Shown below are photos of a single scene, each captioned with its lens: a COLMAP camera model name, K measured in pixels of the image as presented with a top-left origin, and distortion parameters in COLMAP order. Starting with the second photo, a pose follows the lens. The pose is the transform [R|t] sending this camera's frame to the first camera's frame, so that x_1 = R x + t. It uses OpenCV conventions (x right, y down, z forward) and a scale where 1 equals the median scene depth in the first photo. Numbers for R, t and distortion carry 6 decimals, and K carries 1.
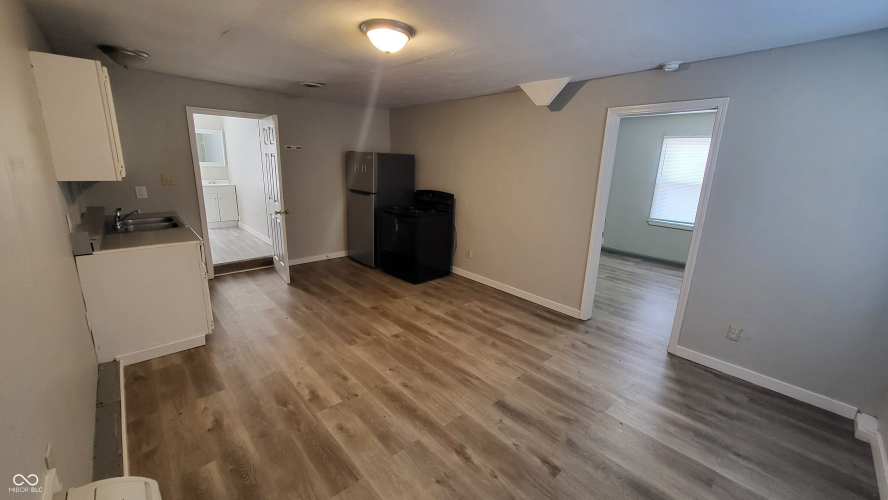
lens RADIAL K [[350.1, 0, 445.9], [0, 350.1, 249.5], [0, 0, 1]] dist [-0.002401, -0.000761]
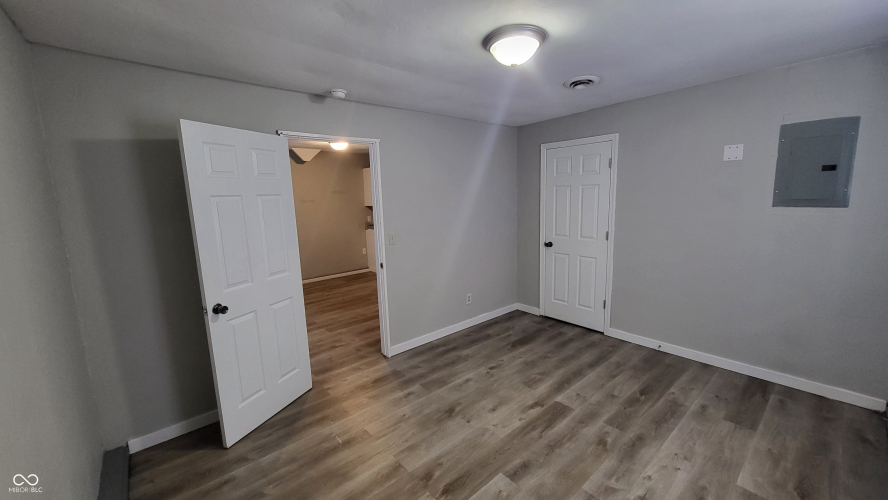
lens RADIAL K [[350.1, 0, 445.9], [0, 350.1, 249.1], [0, 0, 1]] dist [-0.002401, -0.000761]
pose [[-0.025907, 0.121526, -0.992250, 1.642896], [-0.219606, 0.967644, 0.124247, -0.288016], [0.975245, 0.221123, 0.001619, 1.388082]]
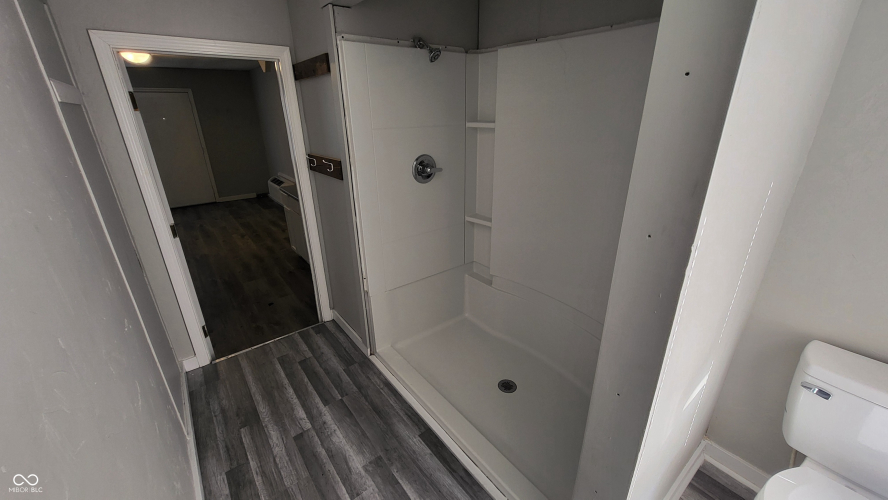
lens RADIAL K [[350.1, 0, 448.5], [0, 350.1, 245.8], [0, 0, 1]] dist [-0.002401, -0.000761]
pose [[-0.997634, -0.046187, 0.050923, -1.430629], [-0.007502, 0.809424, 0.587176, -0.665283], [-0.068338, 0.585405, -0.807856, 2.190158]]
